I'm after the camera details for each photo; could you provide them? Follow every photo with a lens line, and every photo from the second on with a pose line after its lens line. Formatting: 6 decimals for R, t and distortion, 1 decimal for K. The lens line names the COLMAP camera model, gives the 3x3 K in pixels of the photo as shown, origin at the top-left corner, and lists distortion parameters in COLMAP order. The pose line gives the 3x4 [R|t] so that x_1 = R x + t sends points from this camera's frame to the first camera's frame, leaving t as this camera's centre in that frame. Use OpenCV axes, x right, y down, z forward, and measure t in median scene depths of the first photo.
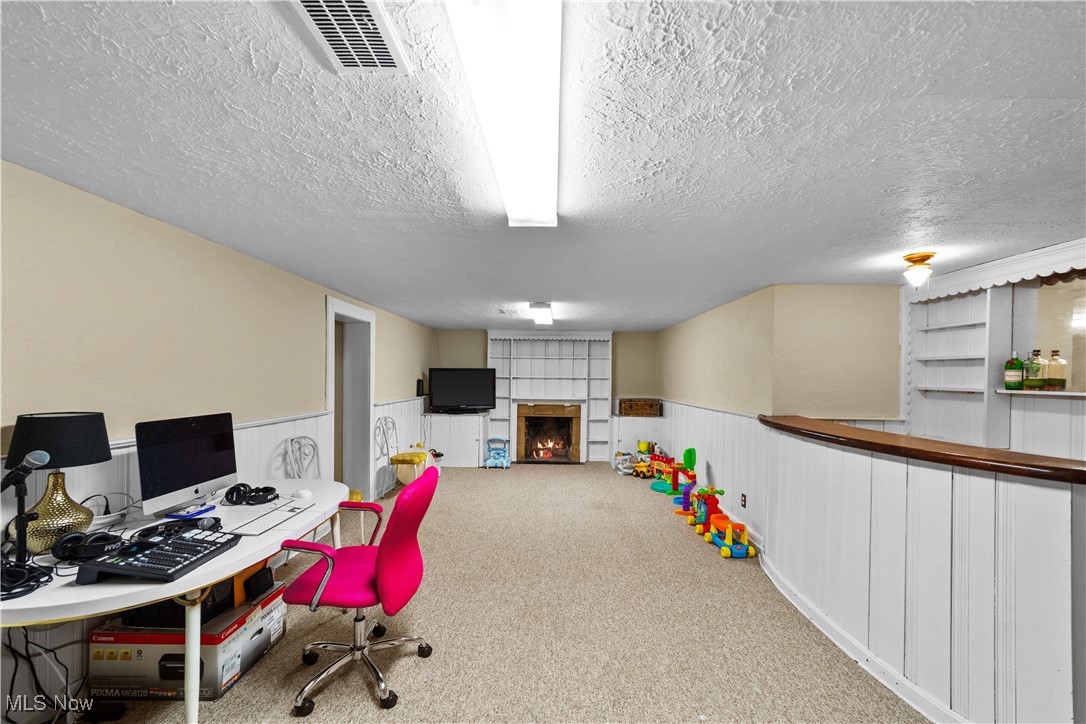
lens RADIAL K [[422.0, 0, 548.5], [0, 422.0, 374.9], [0, 0, 1]] dist [-0.000754, 0.000116]
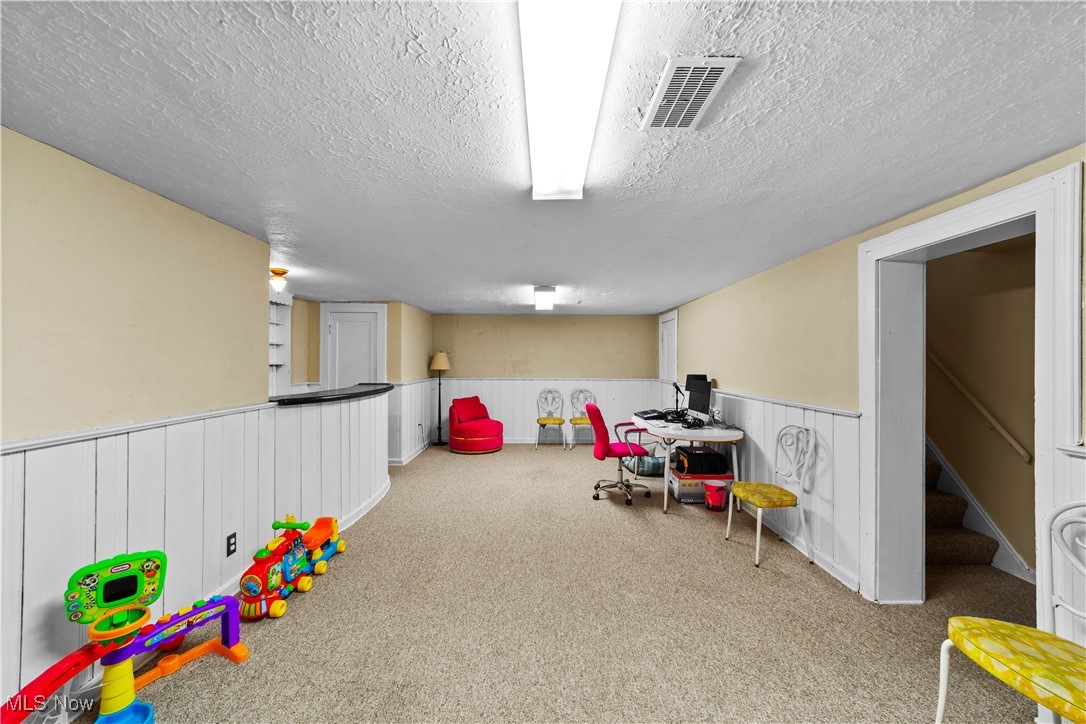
lens RADIAL K [[422.0, 0, 548.5], [0, 422.0, 374.9], [0, 0, 1]] dist [-0.000754, 0.000116]
pose [[-0.999598, -0.016098, -0.023346, -0.005639], [-0.016775, 0.999436, 0.029107, 0.010531], [0.022864, 0.029486, -0.999304, 1.730052]]
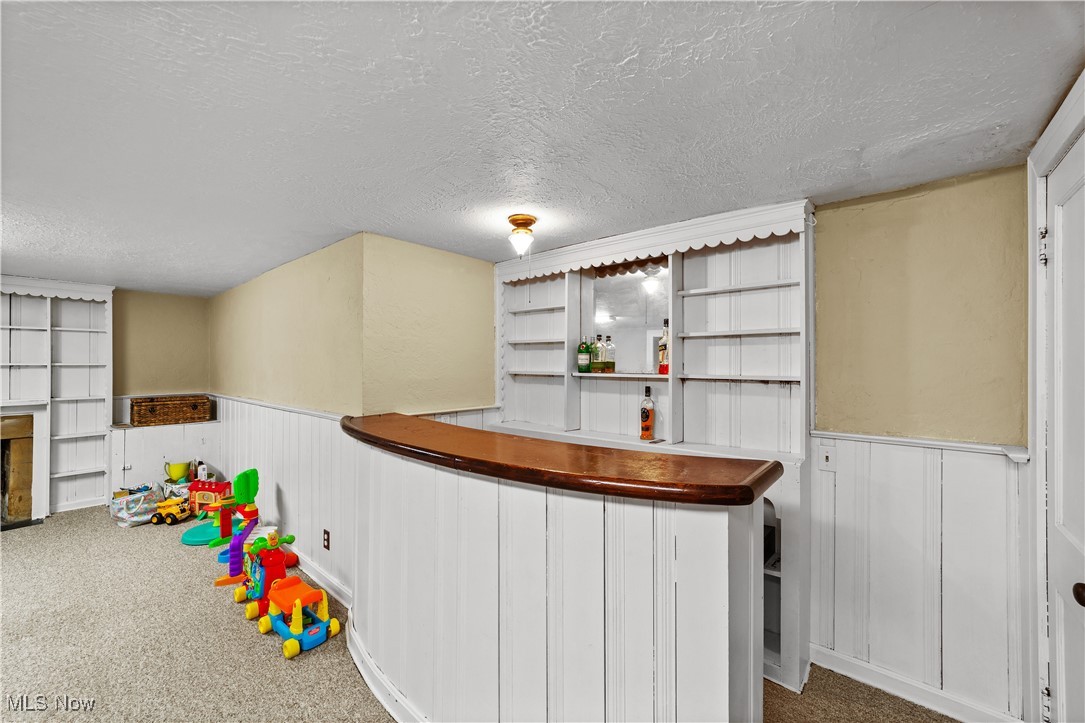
lens RADIAL K [[421.6, 0, 548.0], [0, 421.6, 374.4], [0, 0, 1]] dist [-0.000754, 0.000116]
pose [[0.637982, -0.029579, 0.769483, 0.177556], [0.001768, 0.999316, 0.036947, 0.000702], [-0.770049, -0.022211, 0.637598, 0.296255]]
